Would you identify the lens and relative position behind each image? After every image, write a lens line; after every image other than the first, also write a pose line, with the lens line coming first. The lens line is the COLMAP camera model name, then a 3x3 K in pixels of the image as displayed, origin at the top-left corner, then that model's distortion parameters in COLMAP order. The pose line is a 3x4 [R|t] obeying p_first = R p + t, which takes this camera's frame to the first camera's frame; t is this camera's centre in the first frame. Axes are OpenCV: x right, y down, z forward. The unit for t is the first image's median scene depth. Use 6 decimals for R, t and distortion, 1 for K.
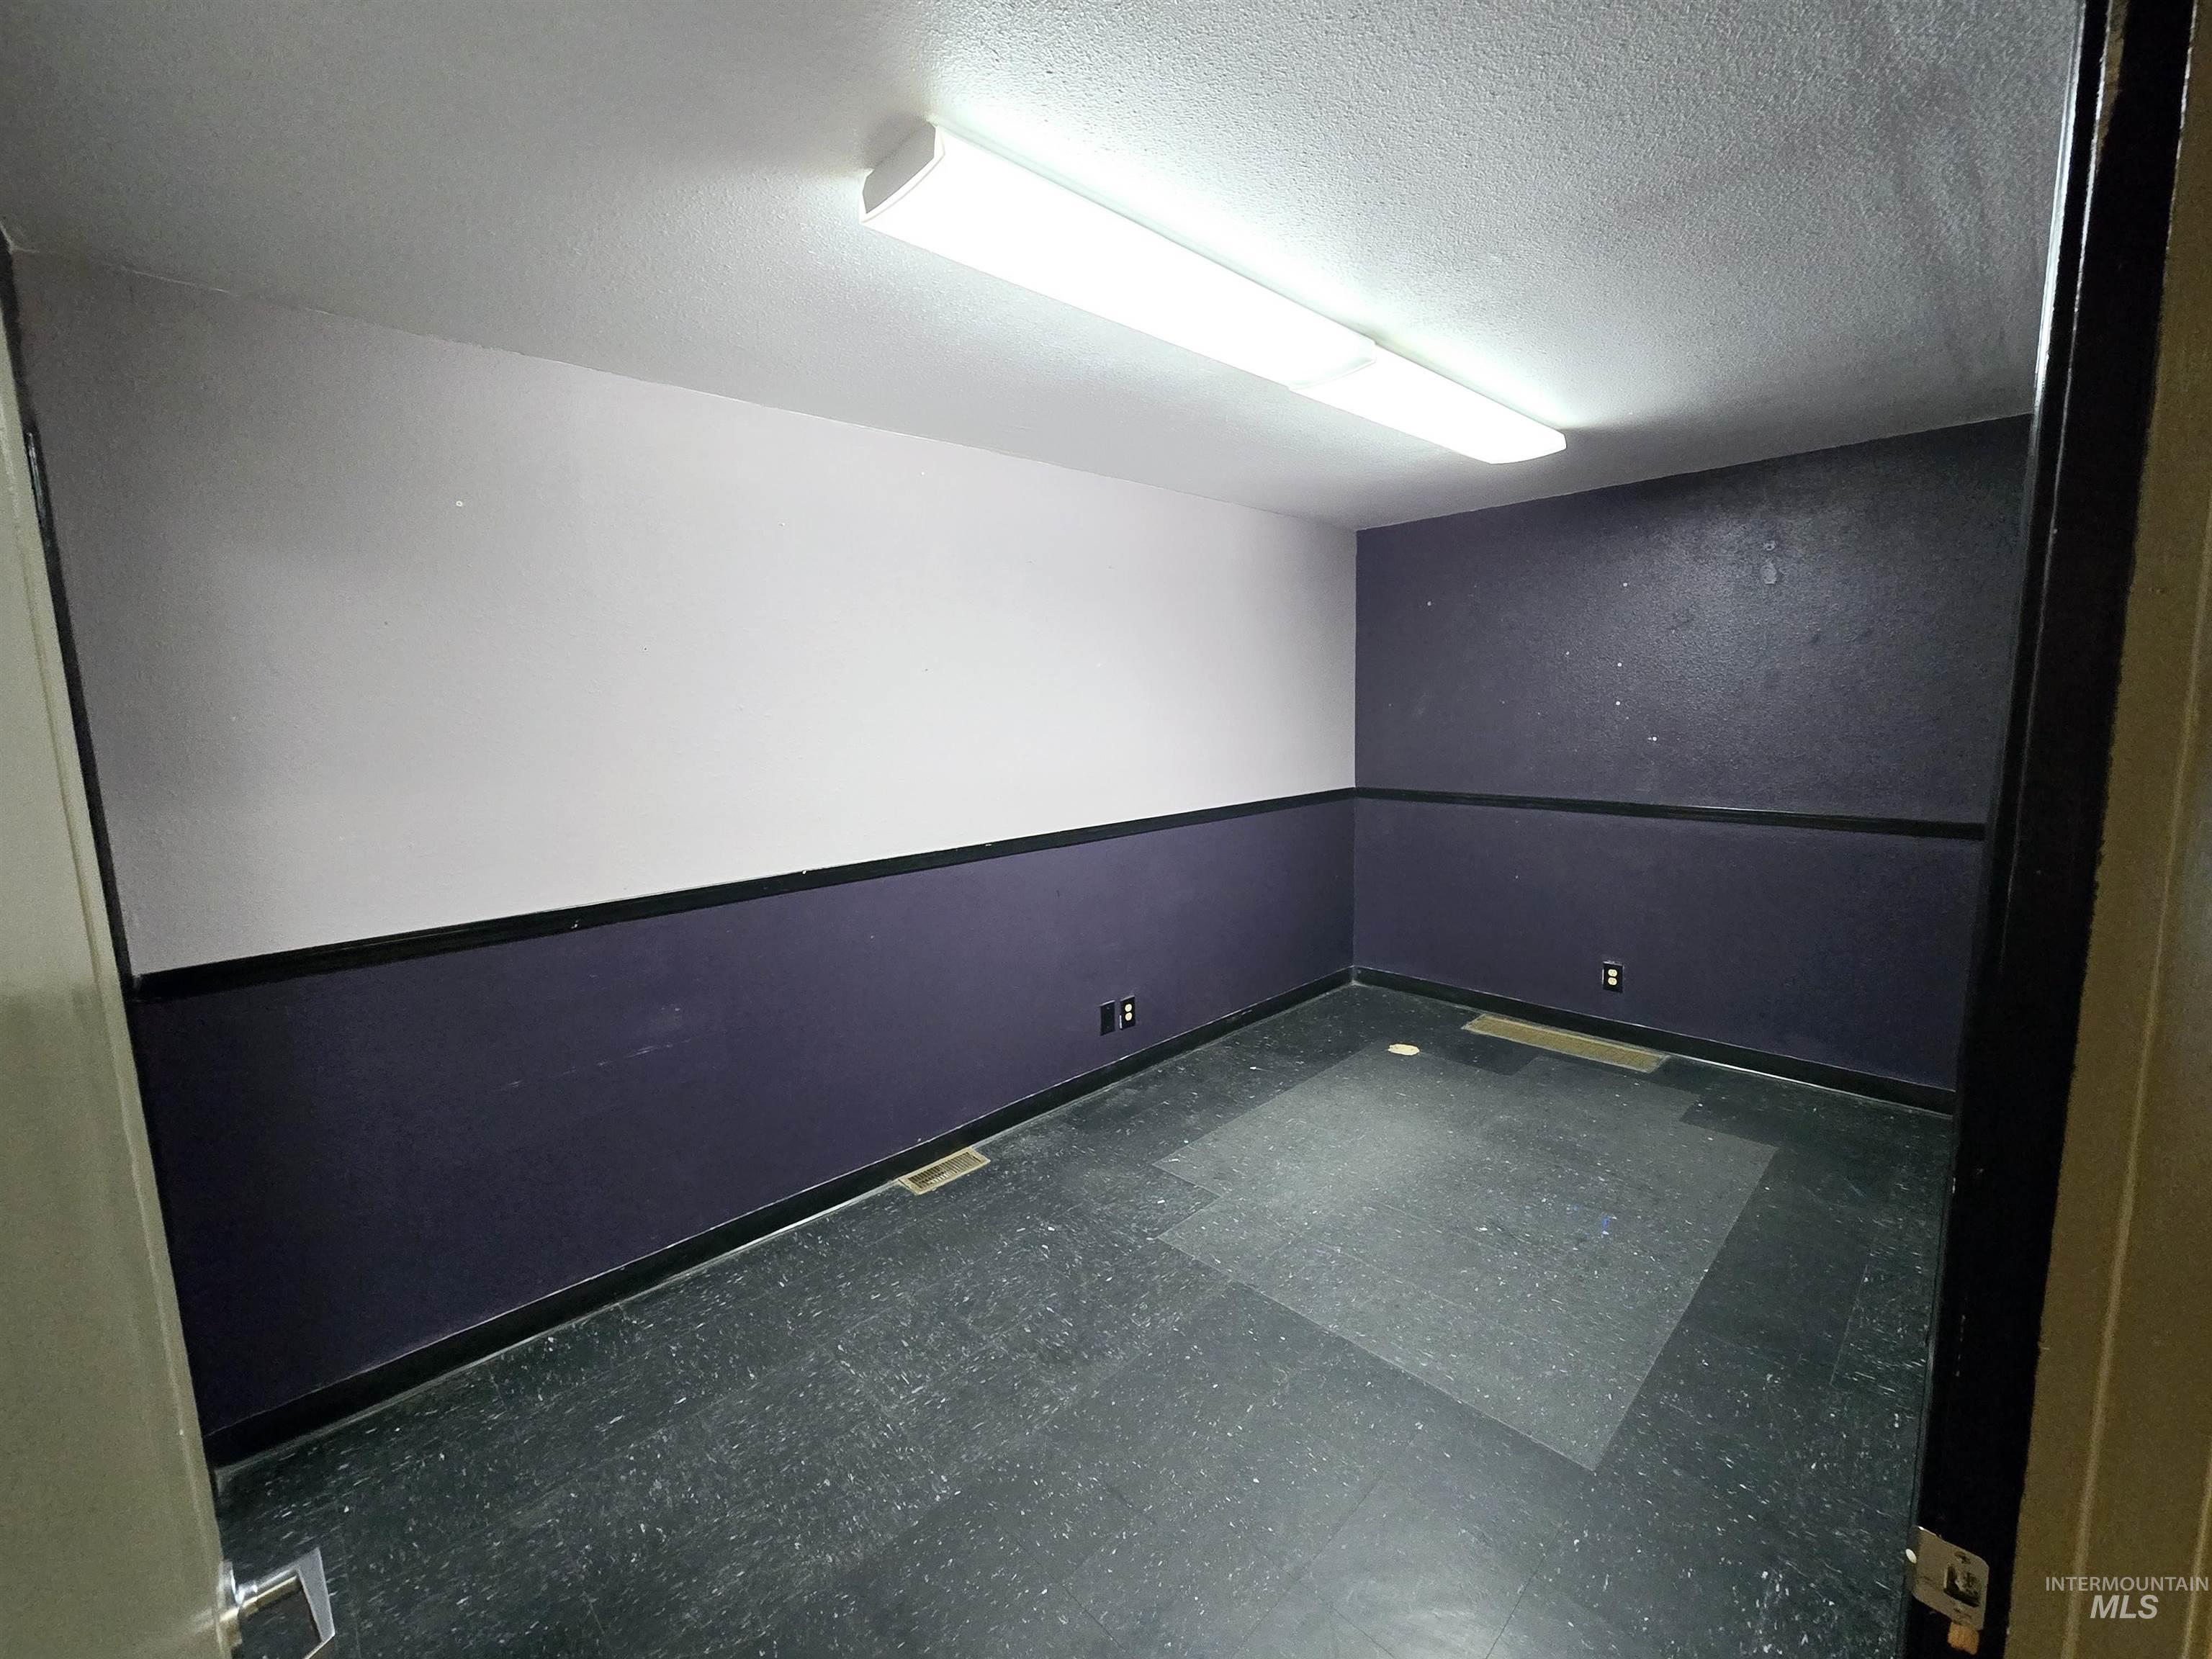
lens RADIAL K [[905.6, 0, 1121.0], [0, 905.6, 820.7], [0, 0, 1]] dist [0.001746, 0.000464]
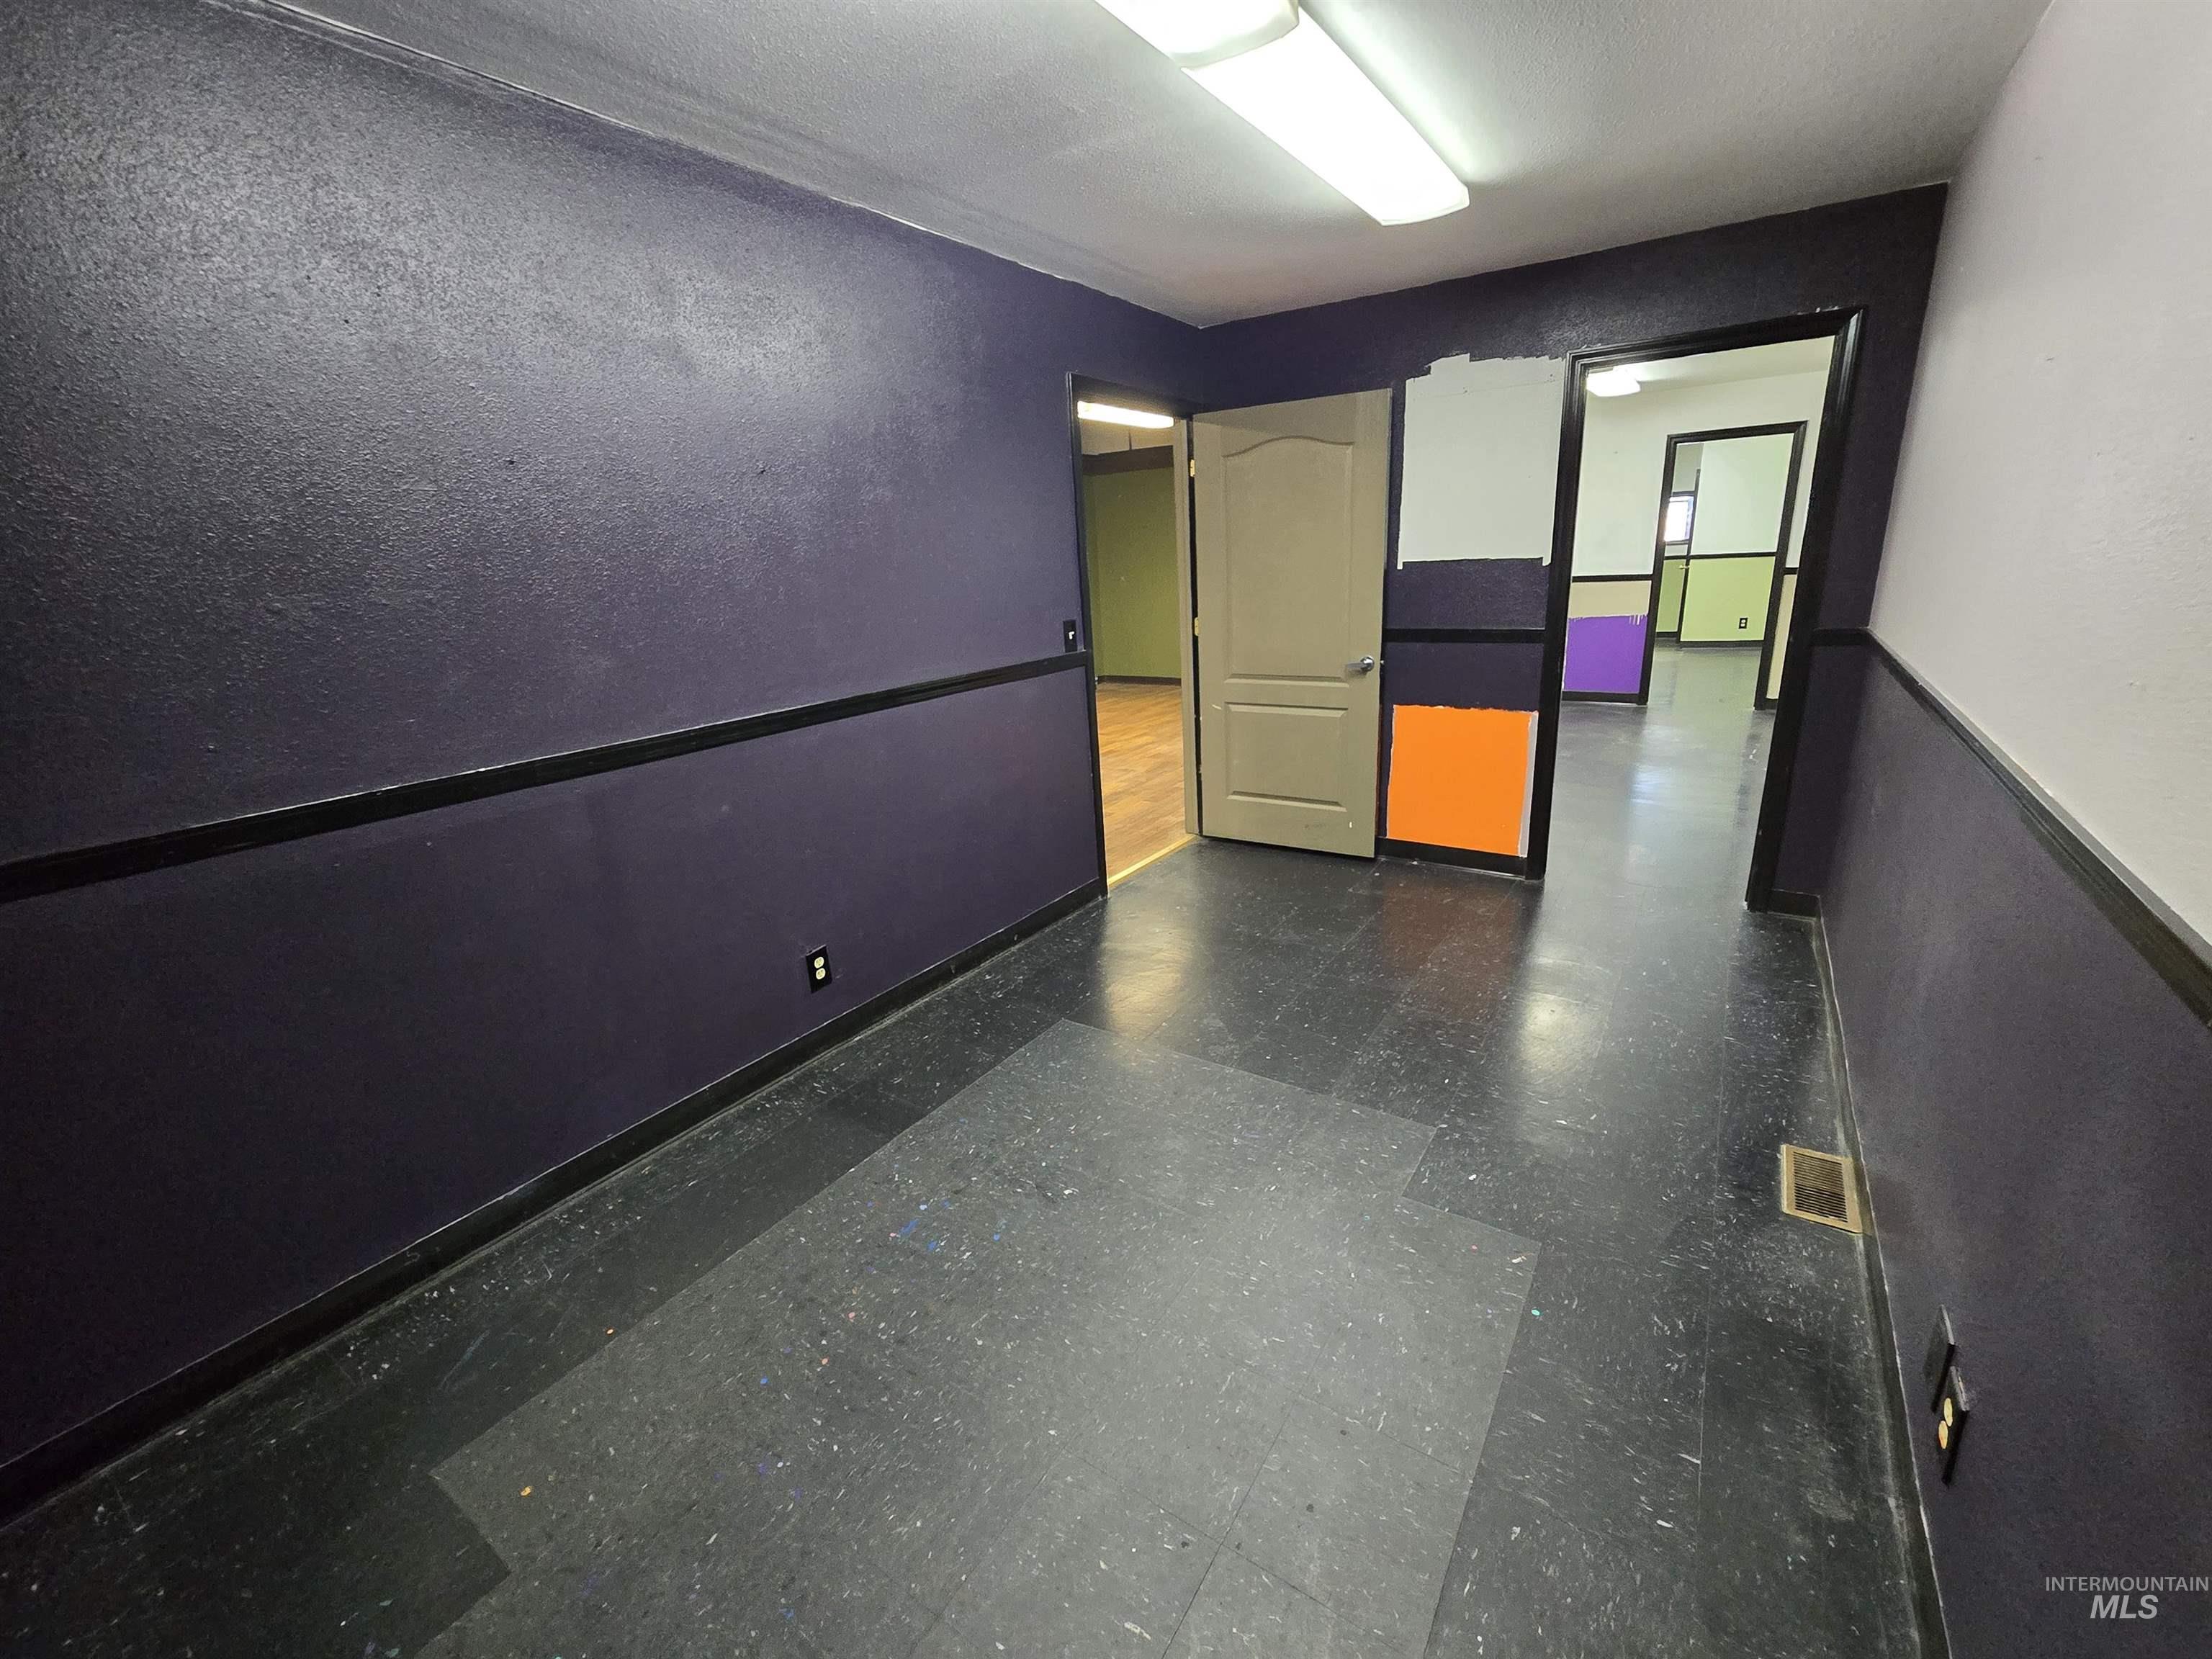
lens RADIAL K [[905.6, 0, 1121.0], [0, 905.6, 820.7], [0, 0, 1]] dist [0.001746, 0.000464]
pose [[-0.976562, 0.126754, -0.173952, 0.466164], [0.045002, 0.910581, 0.410874, -0.187763], [0.210477, 0.393416, -0.894943, 1.653501]]
